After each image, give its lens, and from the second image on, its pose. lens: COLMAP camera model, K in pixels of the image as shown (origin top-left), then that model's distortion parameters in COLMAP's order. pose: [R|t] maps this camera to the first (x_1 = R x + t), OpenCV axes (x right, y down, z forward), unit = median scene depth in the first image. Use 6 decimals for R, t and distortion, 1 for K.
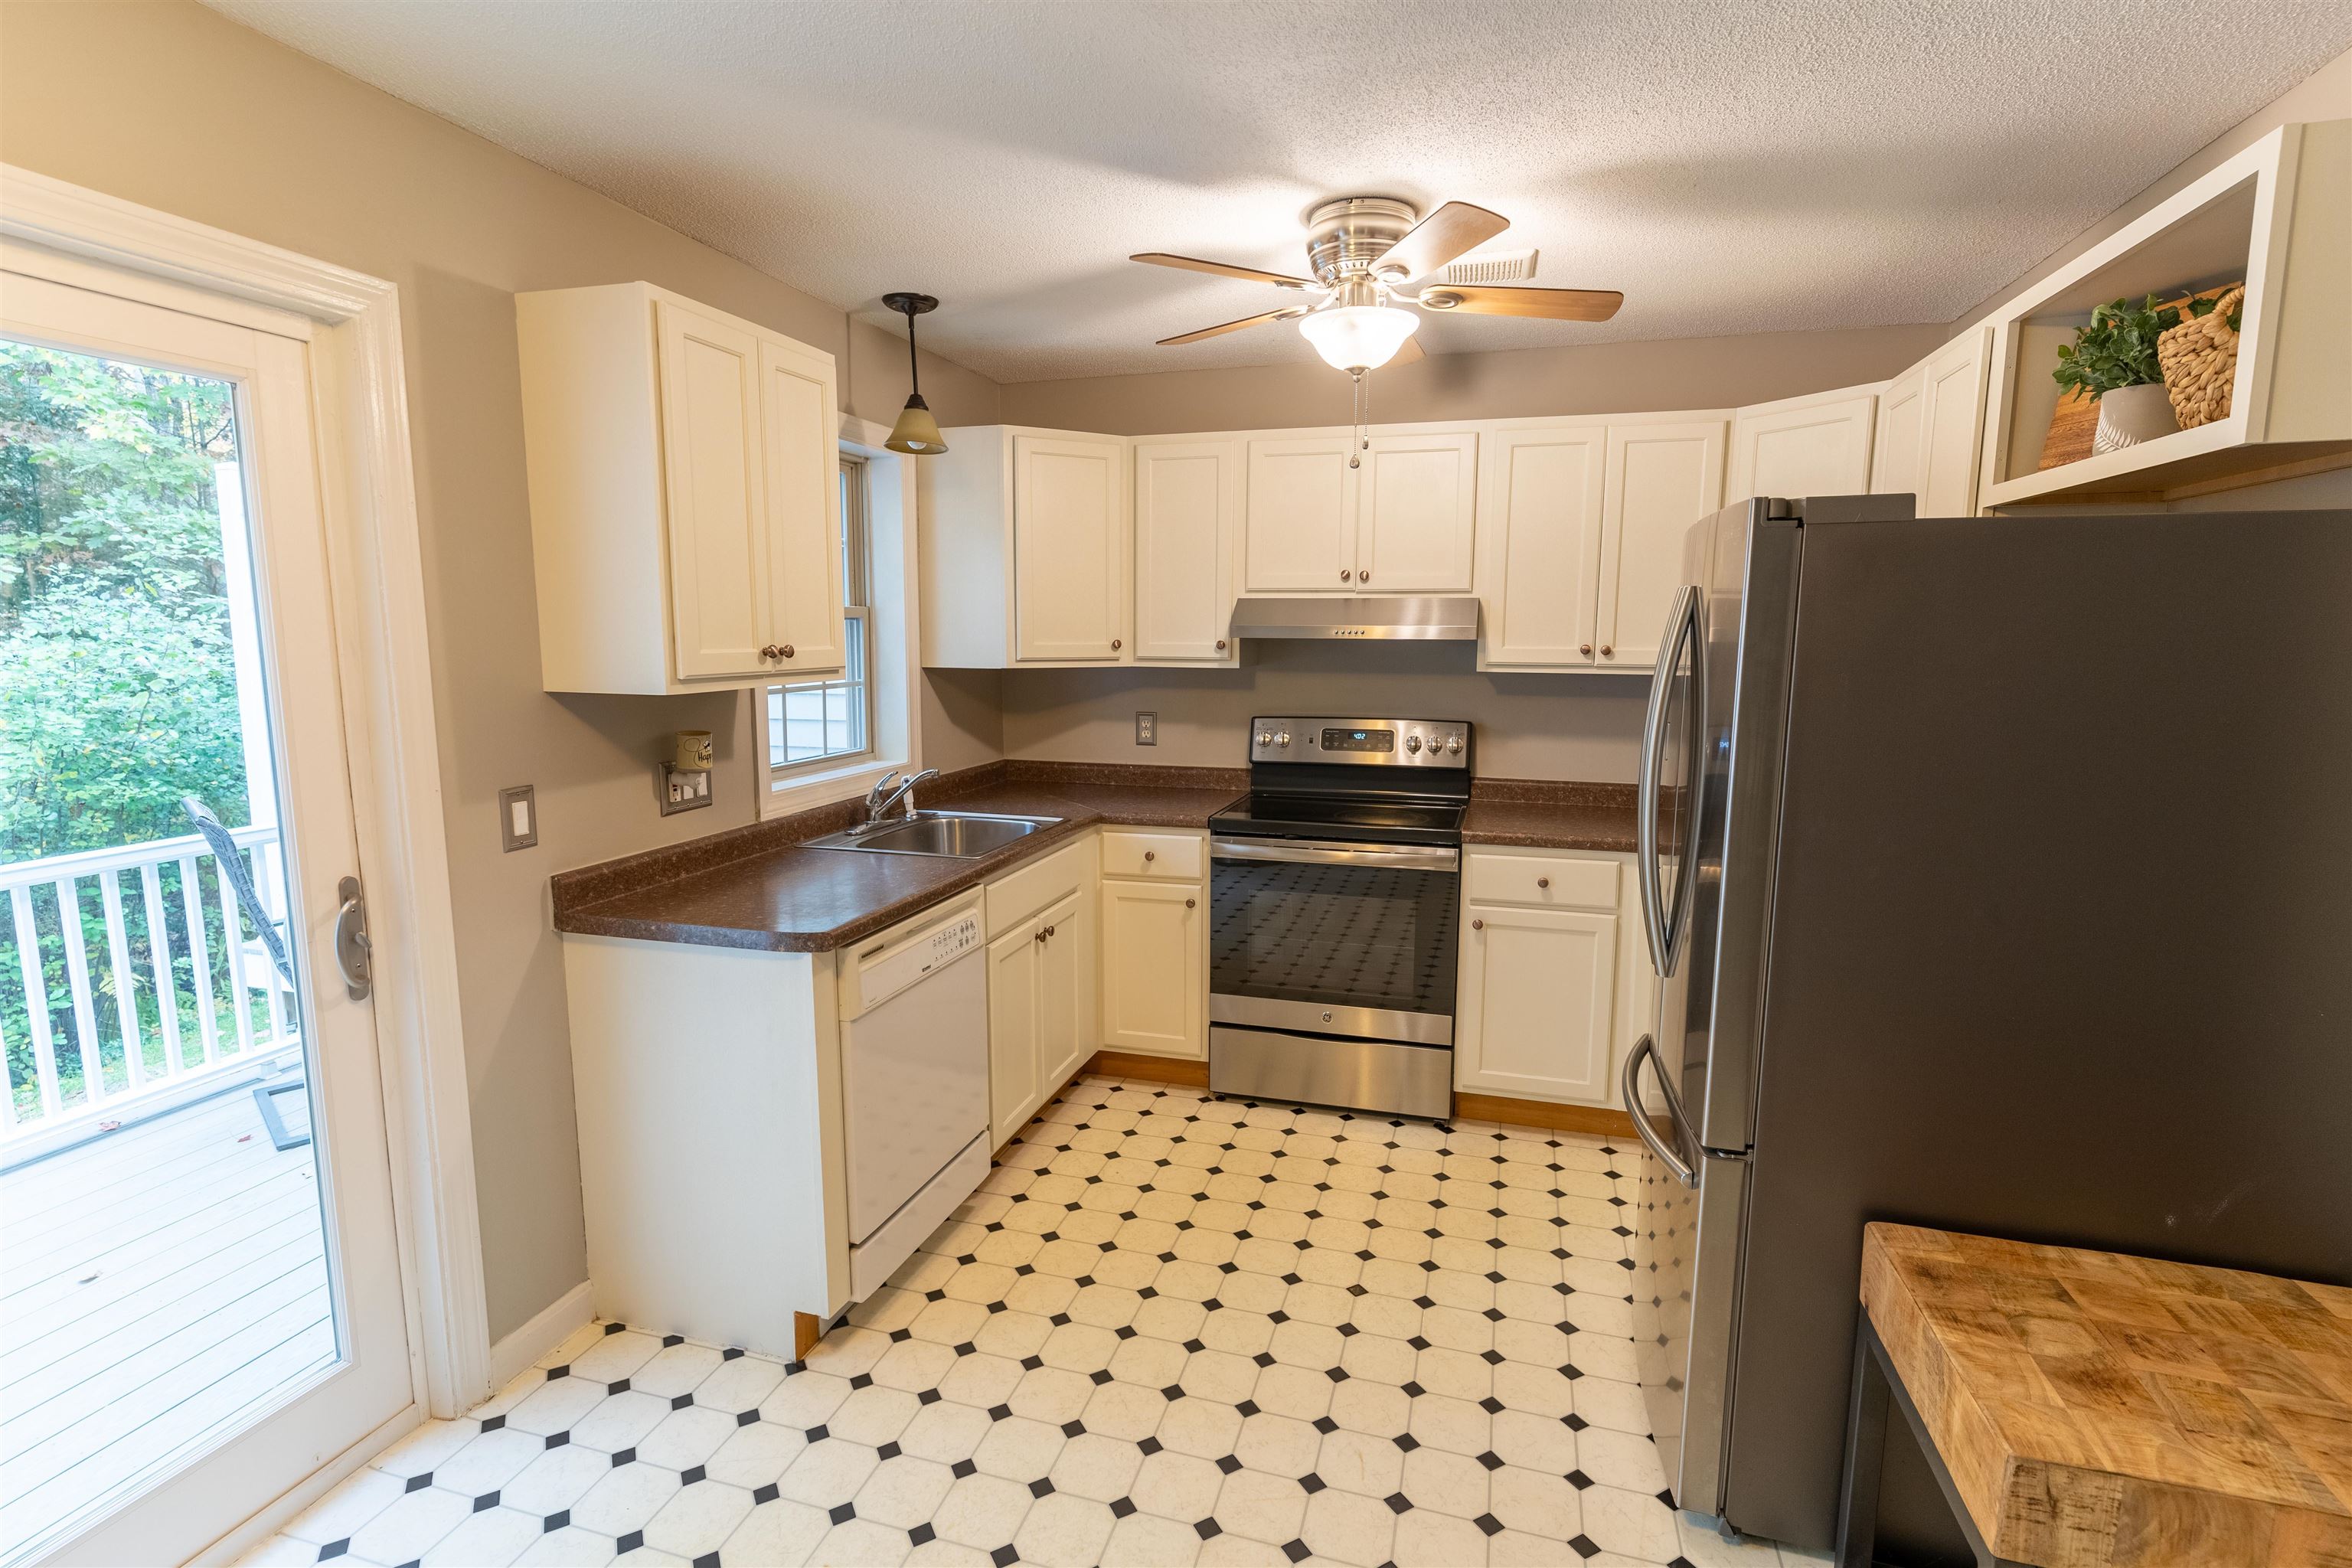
lens RADIAL K [[1118.5, 0, 1171.1], [0, 1118.5, 787.8], [0, 0, 1]] dist [0.001076, -0.000360]
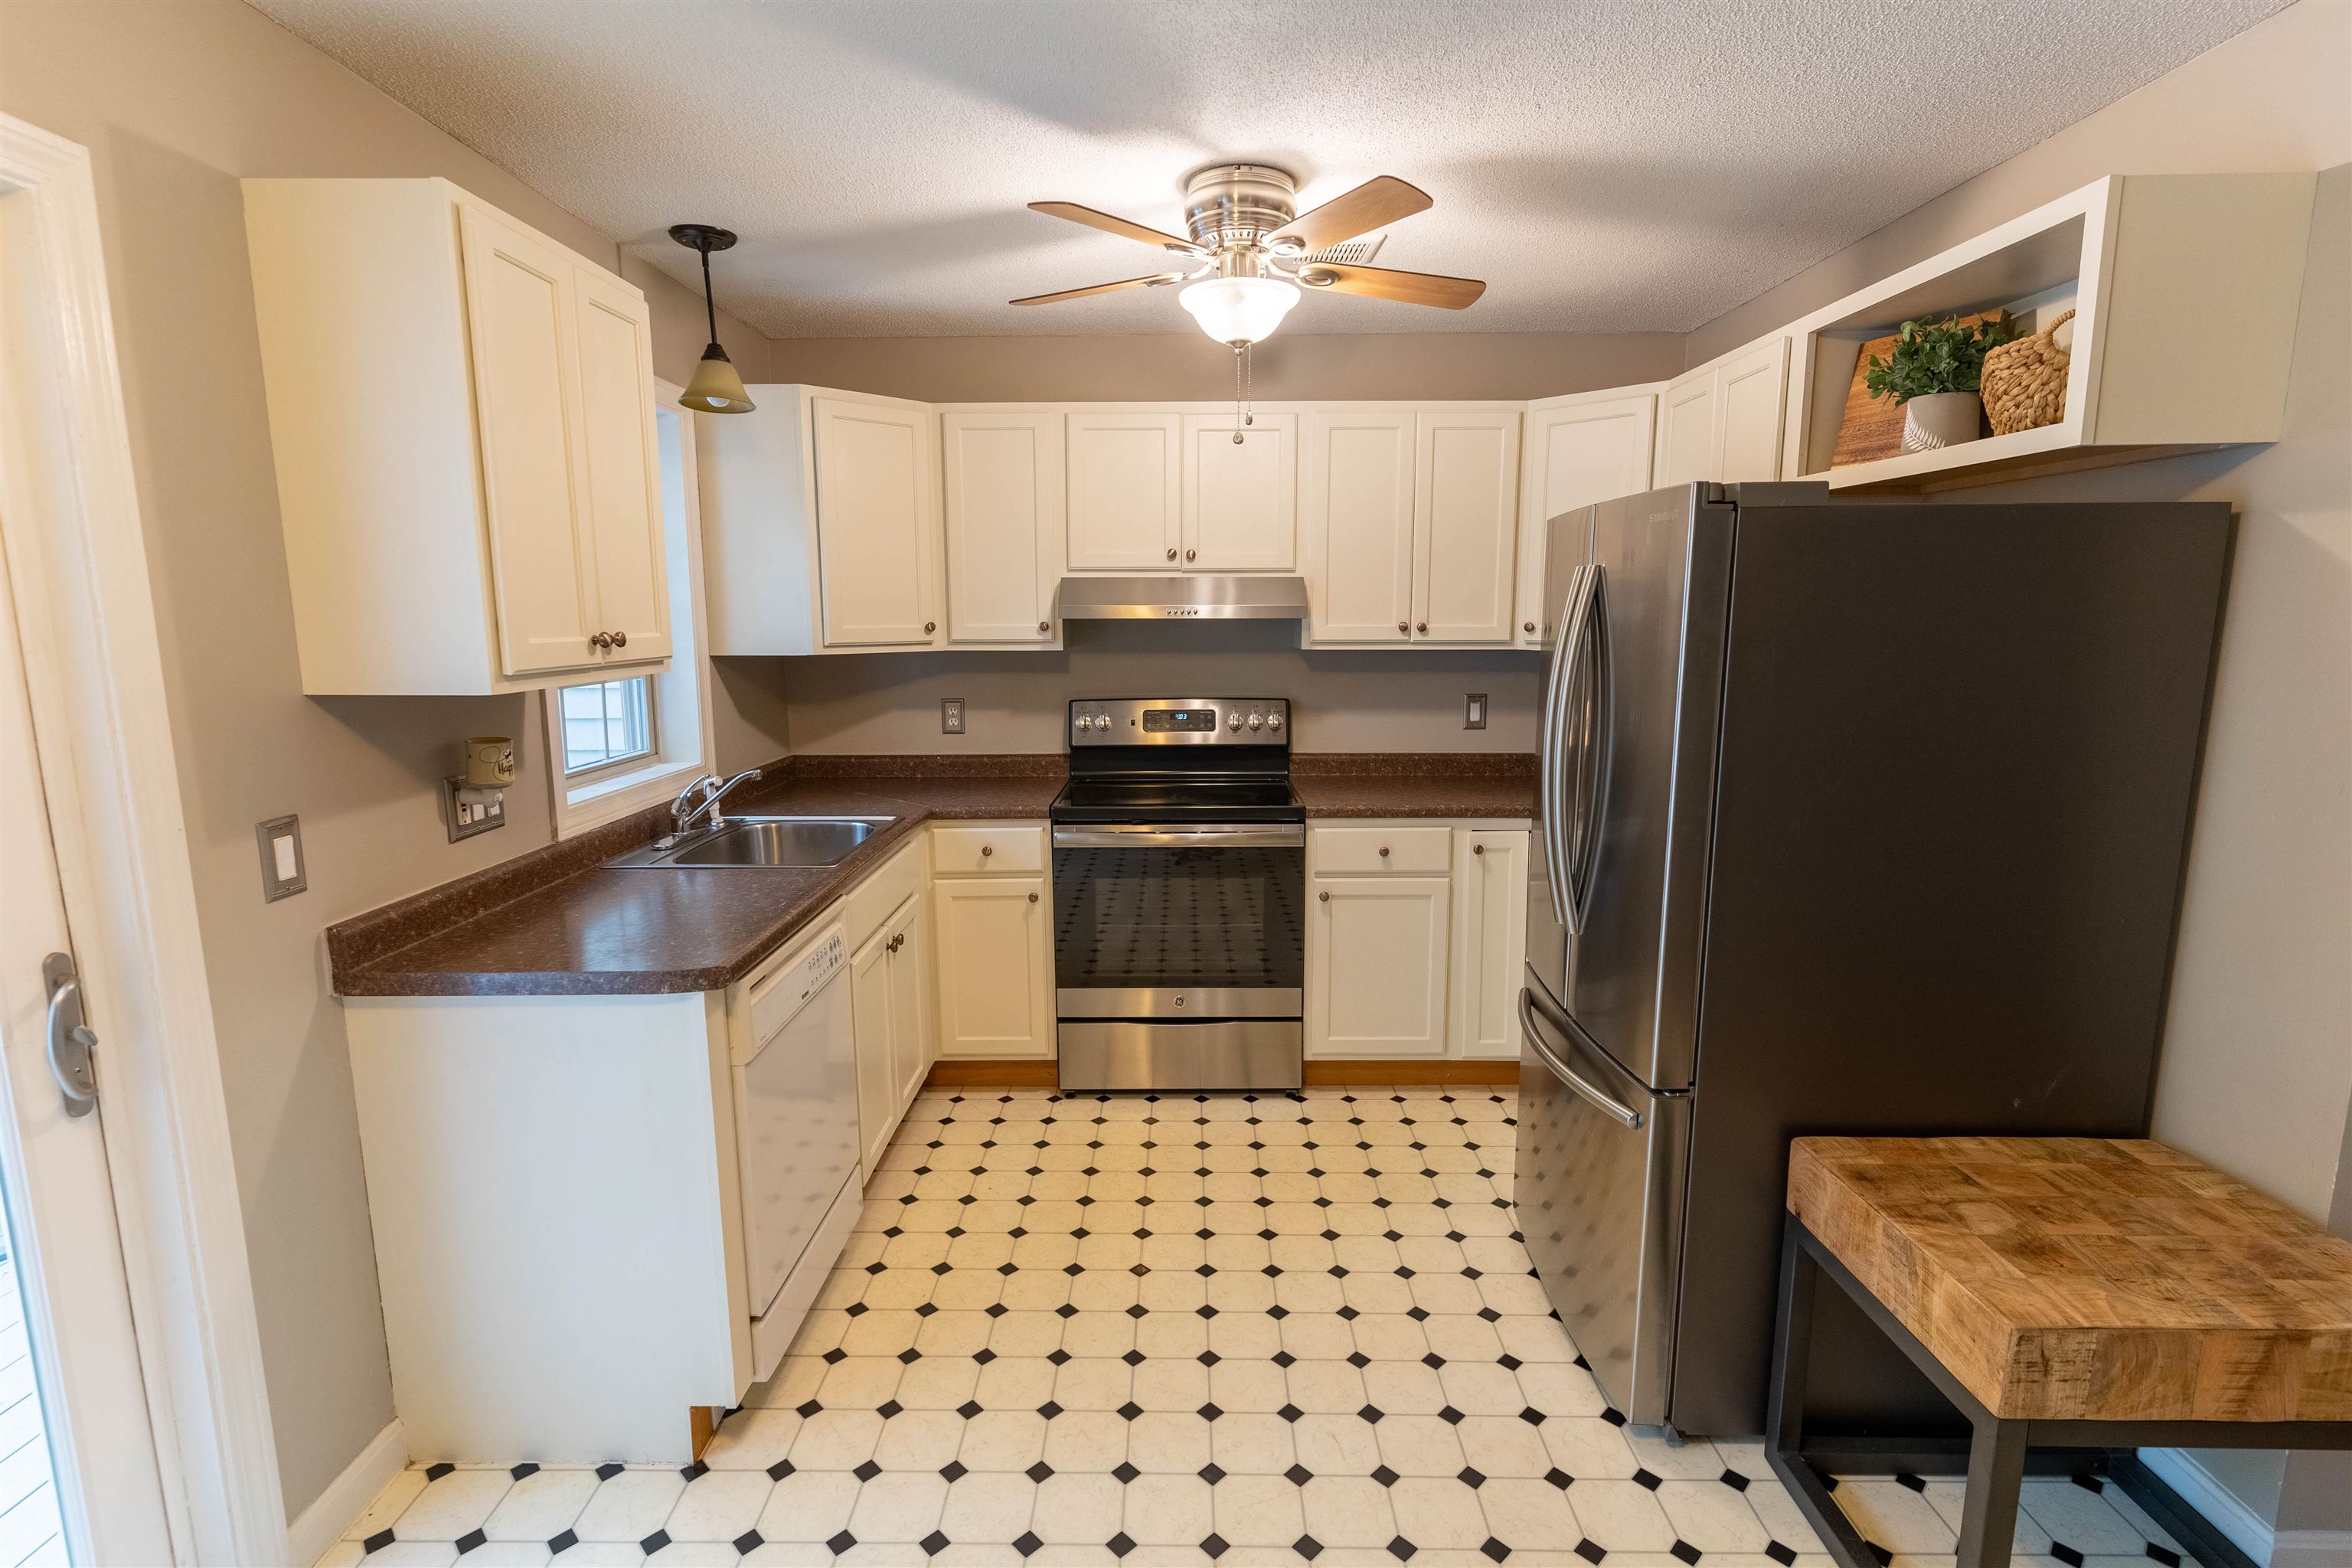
lens RADIAL K [[1118.5, 0, 1172.3], [0, 1118.5, 788.6], [0, 0, 1]] dist [0.001076, -0.000360]
pose [[0.960990, -0.051032, 0.271833, -0.178978], [0.046174, 0.998639, 0.024241, -0.010517], [-0.272701, -0.010744, 0.962039, 0.070810]]
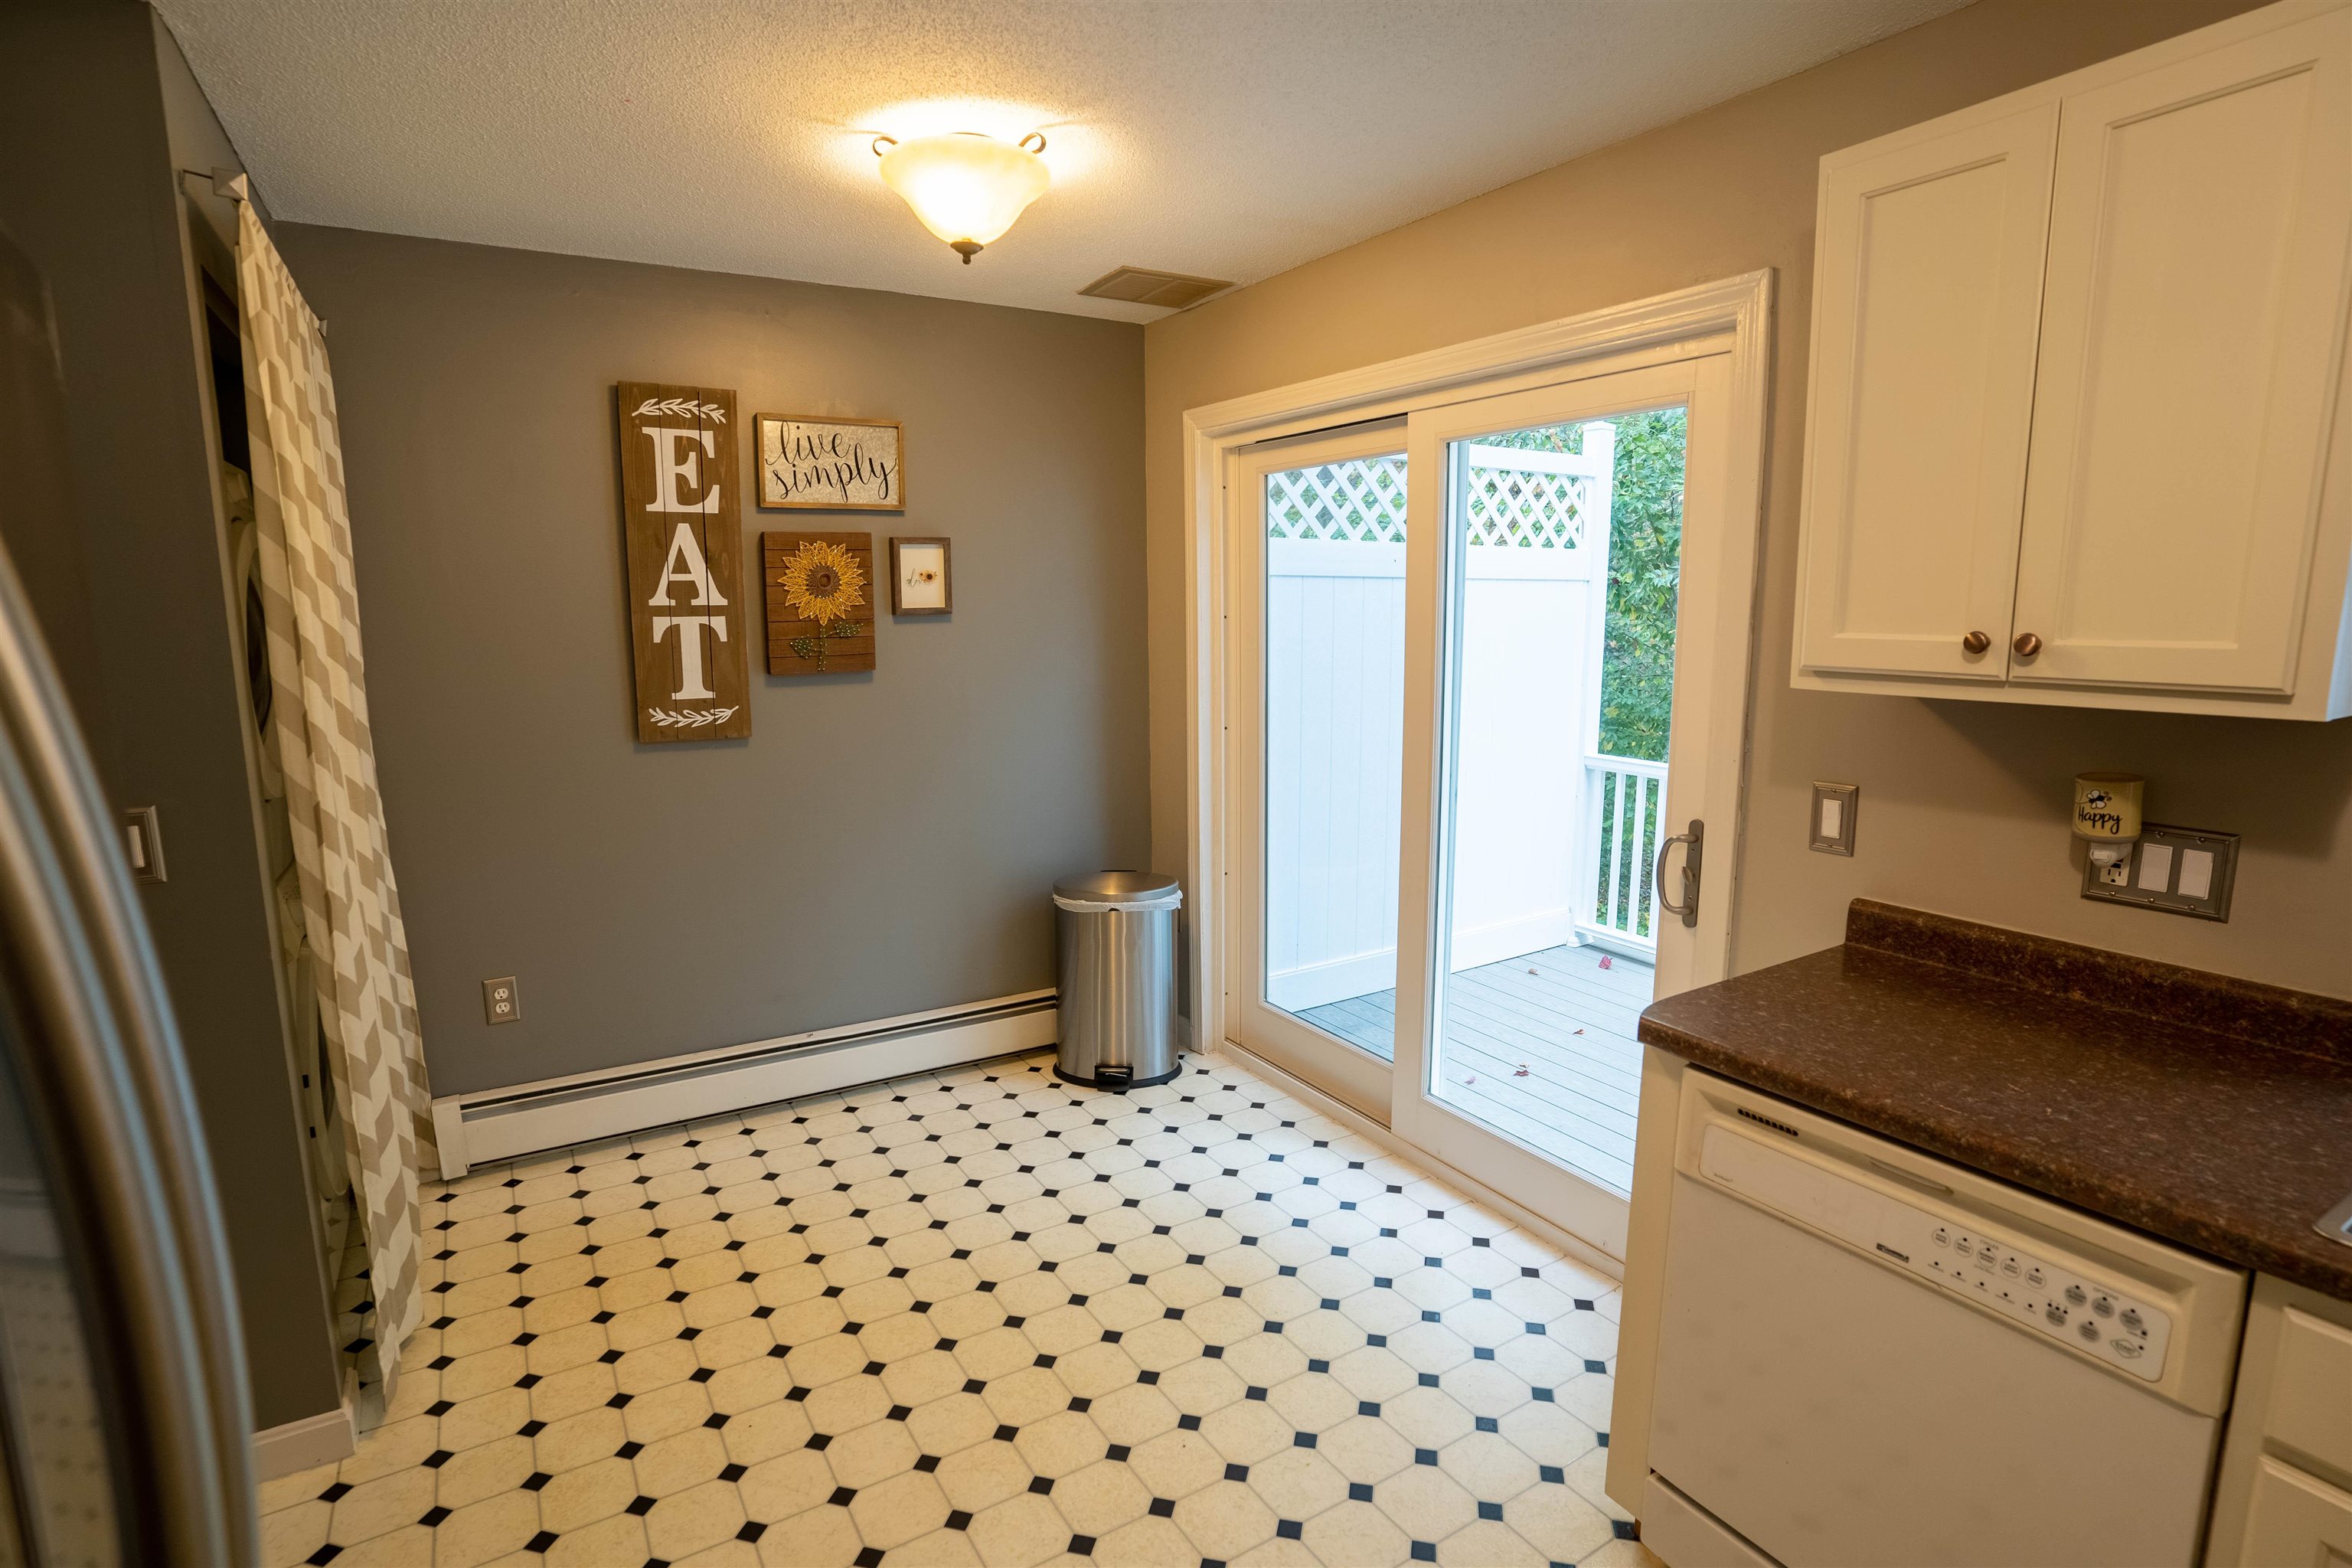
lens RADIAL K [[1118.5, 0, 1186.6], [0, 1118.5, 780.0], [0, 0, 1]] dist [0.001076, -0.000360]
pose [[-0.650458, 0.118902, -0.750178, 0.381037], [-0.106842, 0.963527, 0.245357, -0.152566], [0.751990, 0.239745, -0.614030, 1.061762]]
